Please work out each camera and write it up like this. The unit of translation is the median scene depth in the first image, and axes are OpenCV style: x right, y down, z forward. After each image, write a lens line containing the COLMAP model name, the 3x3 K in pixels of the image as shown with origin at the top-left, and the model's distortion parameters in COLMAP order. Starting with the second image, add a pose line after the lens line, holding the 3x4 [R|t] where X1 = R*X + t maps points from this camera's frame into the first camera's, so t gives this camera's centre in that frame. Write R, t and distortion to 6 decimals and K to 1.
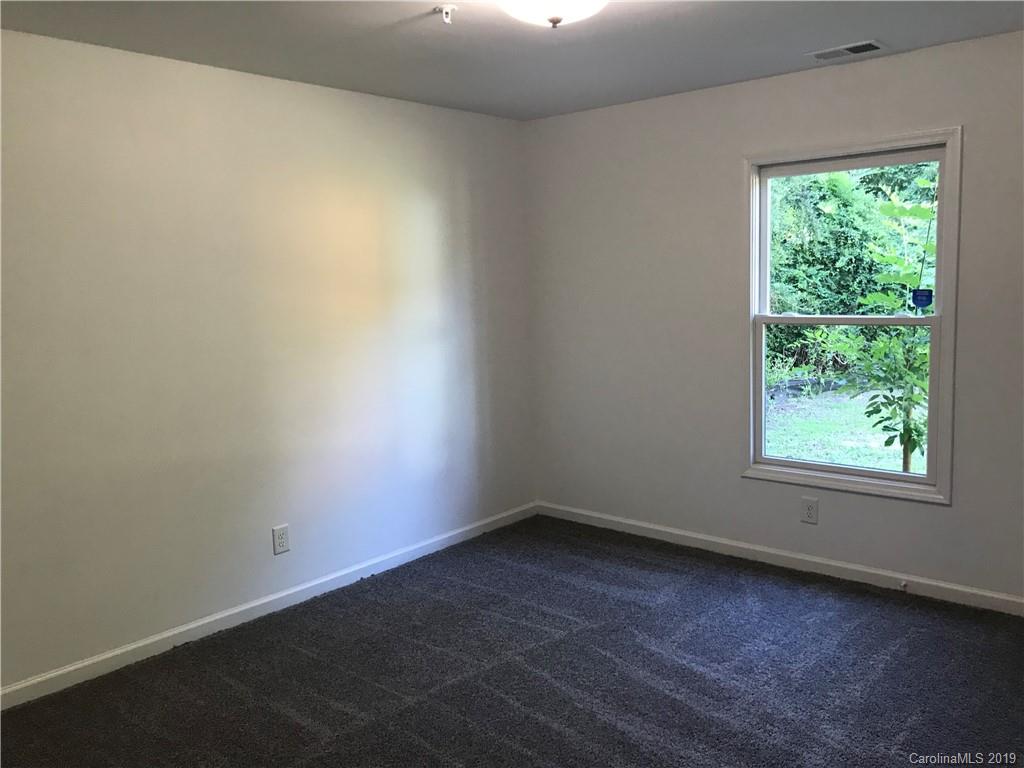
lens RADIAL K [[838.4, 0, 512.0], [0, 838.4, 384.0], [0, 0, 1]] dist [-0.002833, 0.001200]
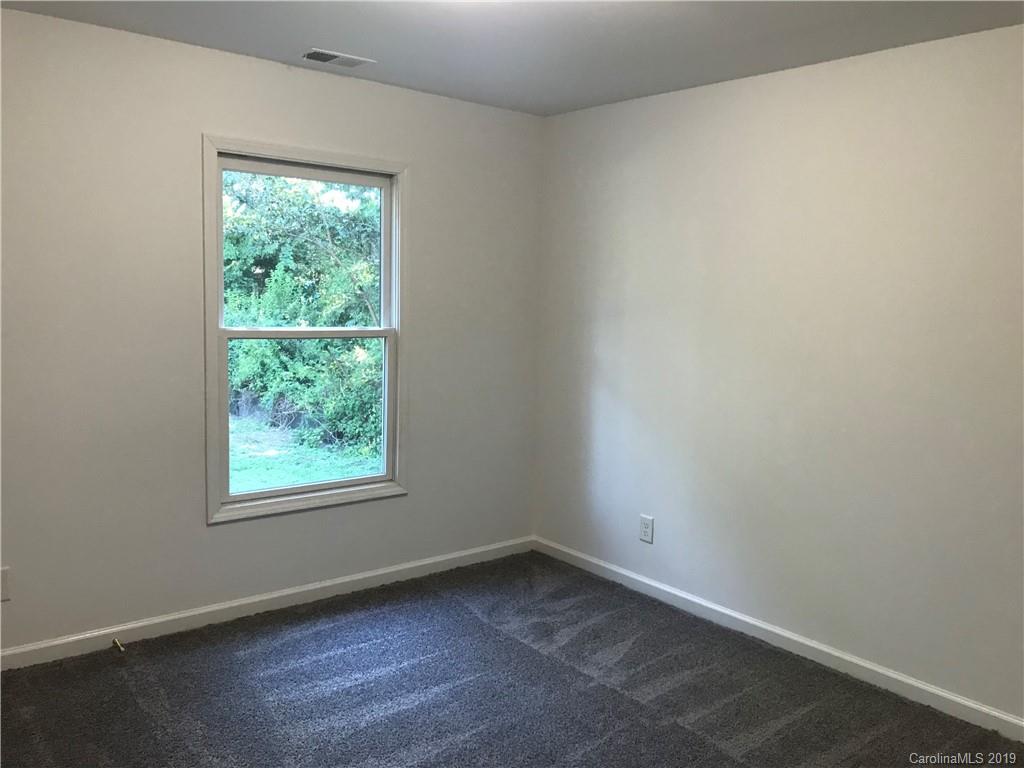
lens RADIAL K [[846.2, 0, 512.0], [0, 846.2, 384.0], [0, 0, 1]] dist [0.103809, 0.000381]
pose [[0.175612, -0.062854, 0.982451, -0.551373], [0.093650, 0.994501, 0.046885, -0.043235], [-0.979995, 0.083773, 0.180532, 0.608411]]
